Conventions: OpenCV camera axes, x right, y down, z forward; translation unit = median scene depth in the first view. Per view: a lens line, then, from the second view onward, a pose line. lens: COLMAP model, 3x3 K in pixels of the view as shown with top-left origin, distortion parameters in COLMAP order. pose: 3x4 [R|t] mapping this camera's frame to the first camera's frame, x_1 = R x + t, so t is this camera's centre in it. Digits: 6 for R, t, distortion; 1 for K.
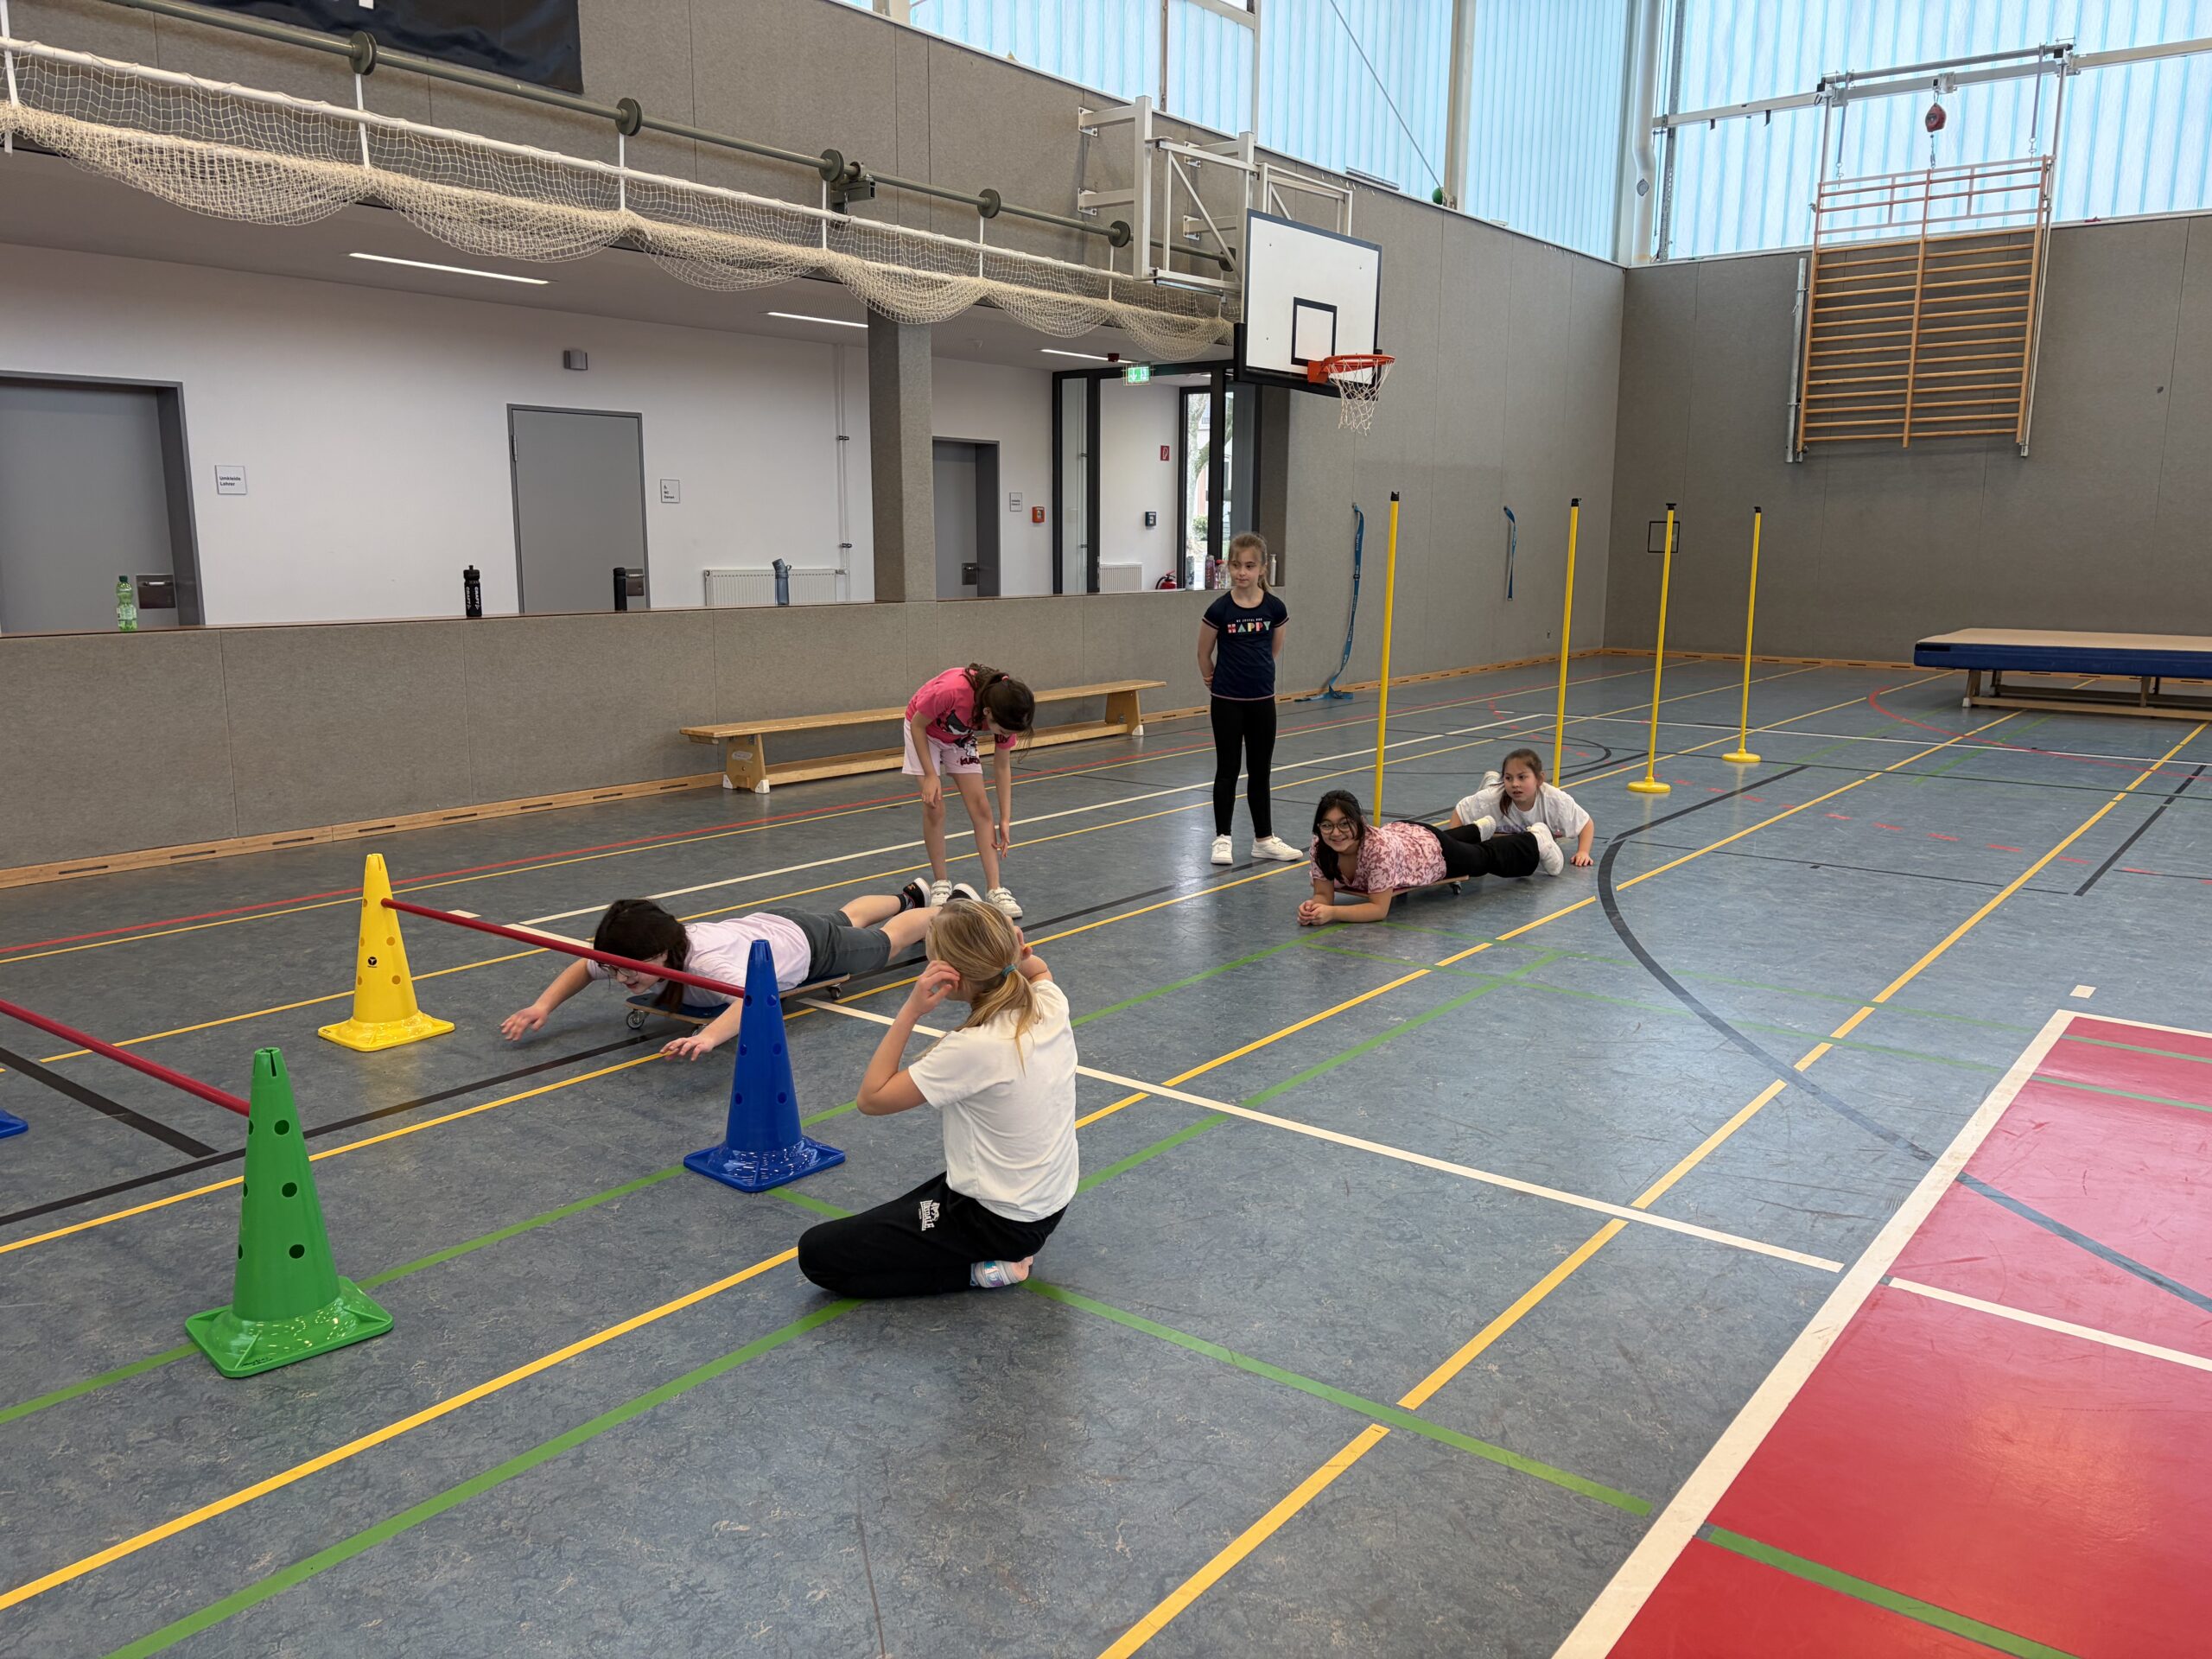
lens RADIAL K [[1665.4, 0, 1109.3], [0, 1665.4, 837.8], [0, 0, 1]] dist [0.048430, -0.001473]
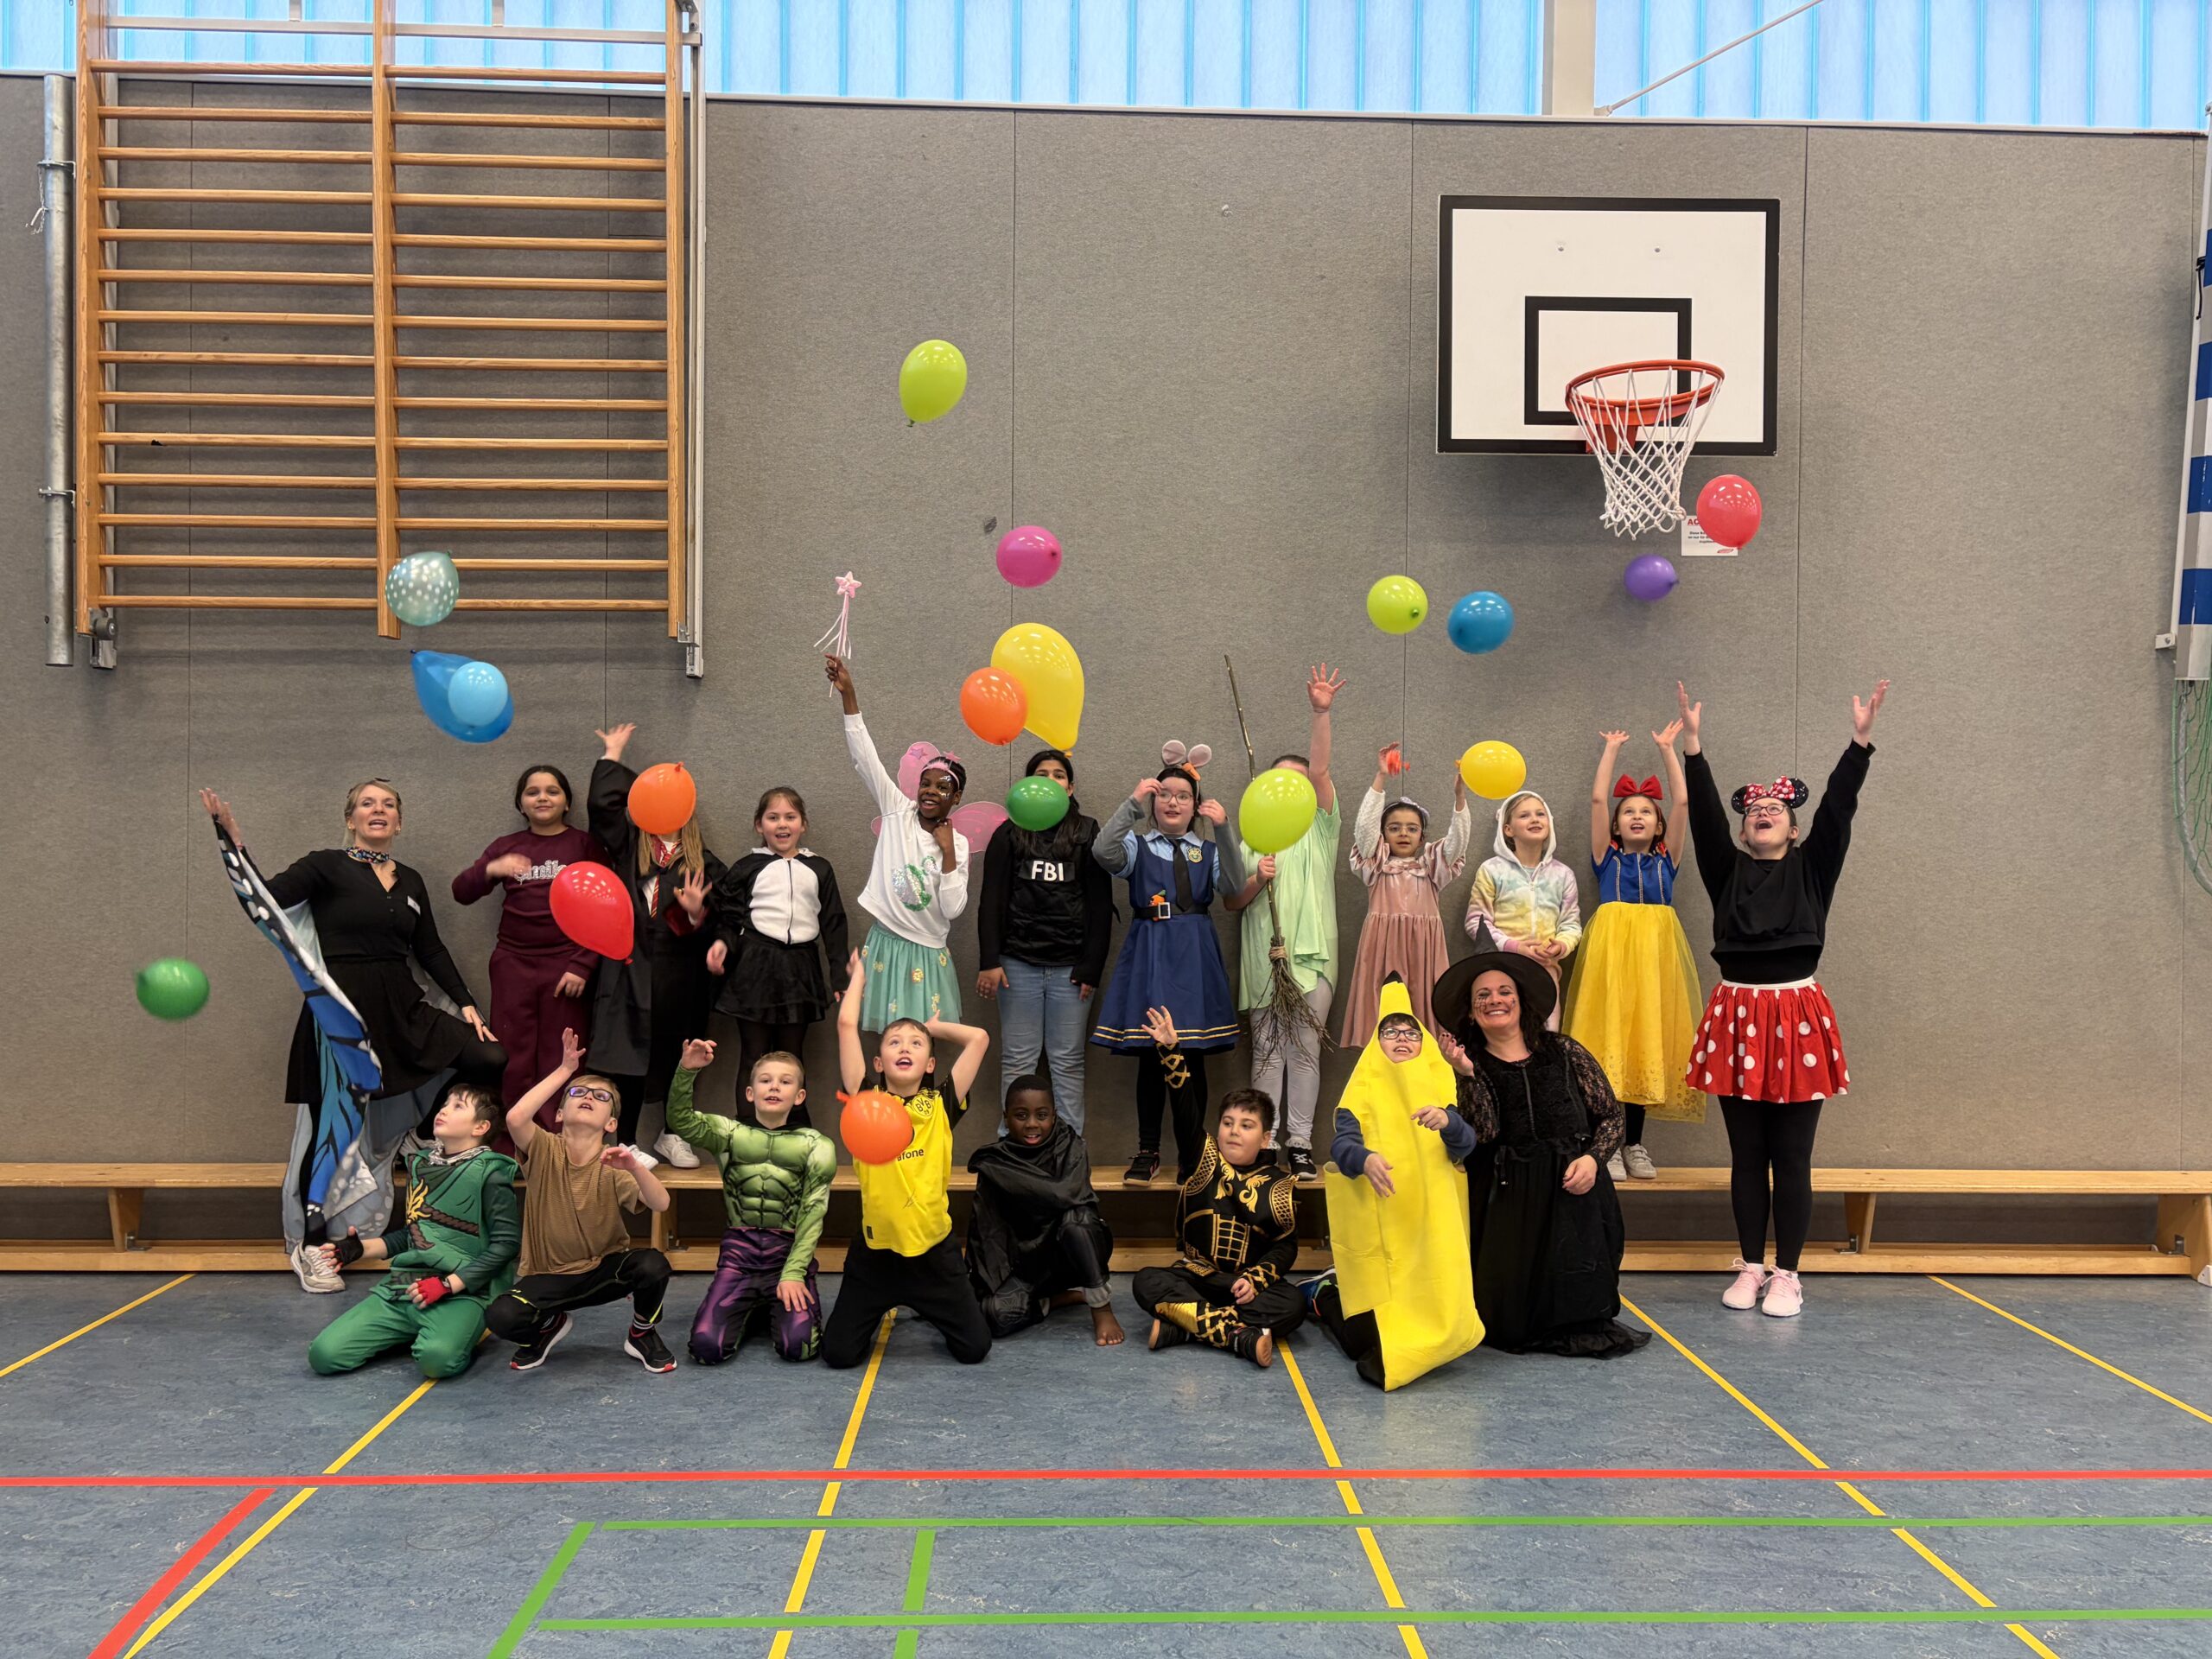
lens RADIAL K [[1665.4, 0, 1107.4], [0, 1665.4, 825.5], [0, 0, 1]] dist [0.048430, -0.001473]
pose [[0.775556, -0.002376, 0.631275, 0.379935], [0.107157, 0.985976, -0.127937, -0.137529], [-0.622118, 0.166867, 0.764934, 0.671336]]
